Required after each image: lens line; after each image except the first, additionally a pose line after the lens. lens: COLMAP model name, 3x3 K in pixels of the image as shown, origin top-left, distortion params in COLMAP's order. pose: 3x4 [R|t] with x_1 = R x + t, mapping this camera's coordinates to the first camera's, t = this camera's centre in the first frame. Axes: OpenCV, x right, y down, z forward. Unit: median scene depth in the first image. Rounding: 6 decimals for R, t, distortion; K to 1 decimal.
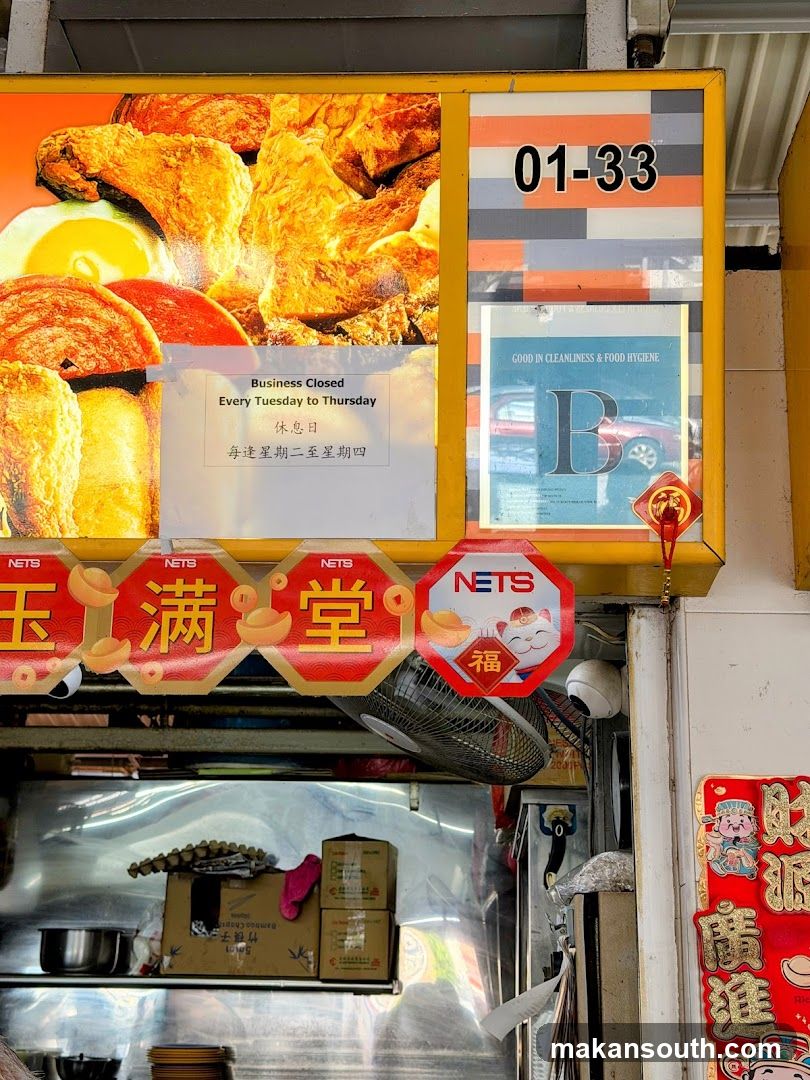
lens RADIAL K [[1598.4, 0, 405.0], [0, 1598.4, 540.0], [0, 0, 1]] dist [0.171814, 0.006894]
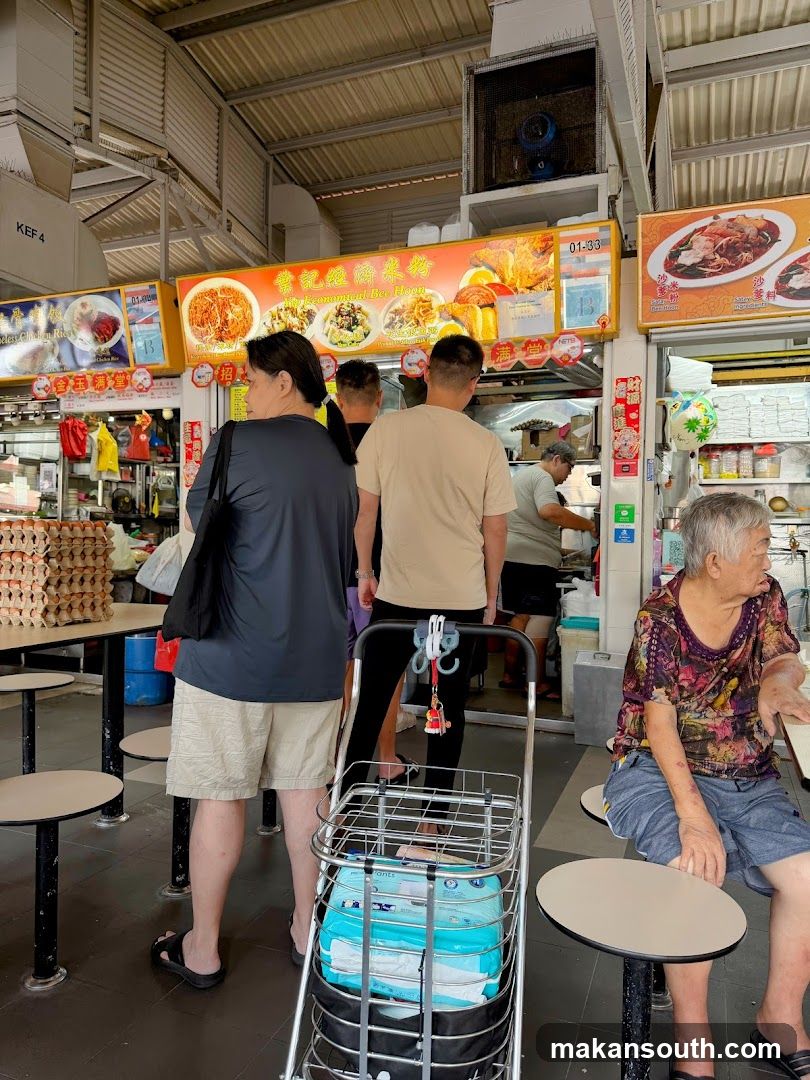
lens RADIAL K [[781.8, 0, 405.0], [0, 781.8, 540.0], [0, 0, 1]] dist [0.171966, -0.297591]
pose [[0.947955, -0.010946, -0.318215, 0.341244], [0.103649, 0.955582, 0.275898, -0.109421], [0.301061, -0.294522, 0.906984, -1.479165]]
